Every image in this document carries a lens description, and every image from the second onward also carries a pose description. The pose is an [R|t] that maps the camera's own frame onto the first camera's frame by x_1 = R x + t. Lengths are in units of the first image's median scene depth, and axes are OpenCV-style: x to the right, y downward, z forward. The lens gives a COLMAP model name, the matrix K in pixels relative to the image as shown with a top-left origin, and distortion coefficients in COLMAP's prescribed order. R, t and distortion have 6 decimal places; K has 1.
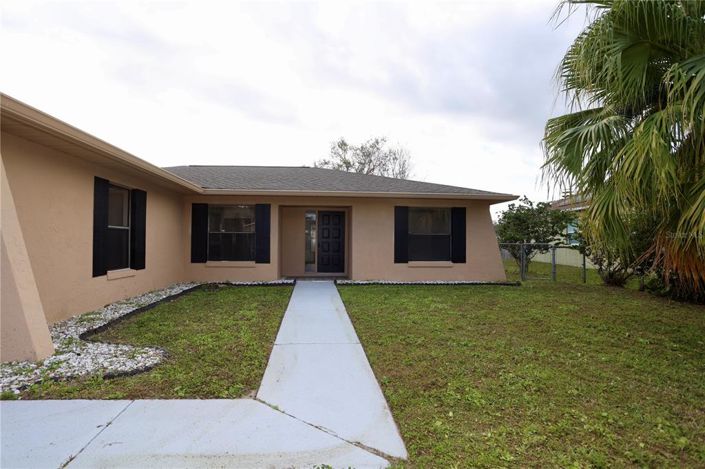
lens RADIAL K [[347.3, 0, 357.9], [0, 347.3, 236.0], [0, 0, 1]] dist [-0.092376, 0.042410]
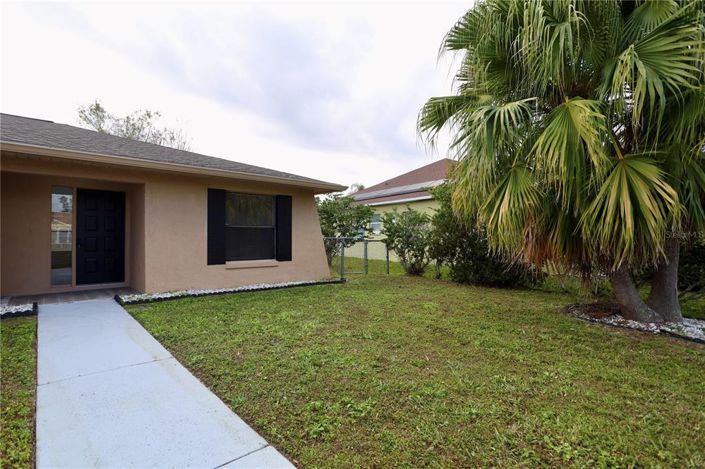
lens RADIAL K [[347.3, 0, 357.9], [0, 347.3, 236.0], [0, 0, 1]] dist [-0.092376, 0.042410]
pose [[0.803261, -0.003408, 0.595618, -0.066376], [-0.006565, 0.999872, 0.014574, 0.003292], [-0.595591, -0.015617, 0.803136, 0.209091]]
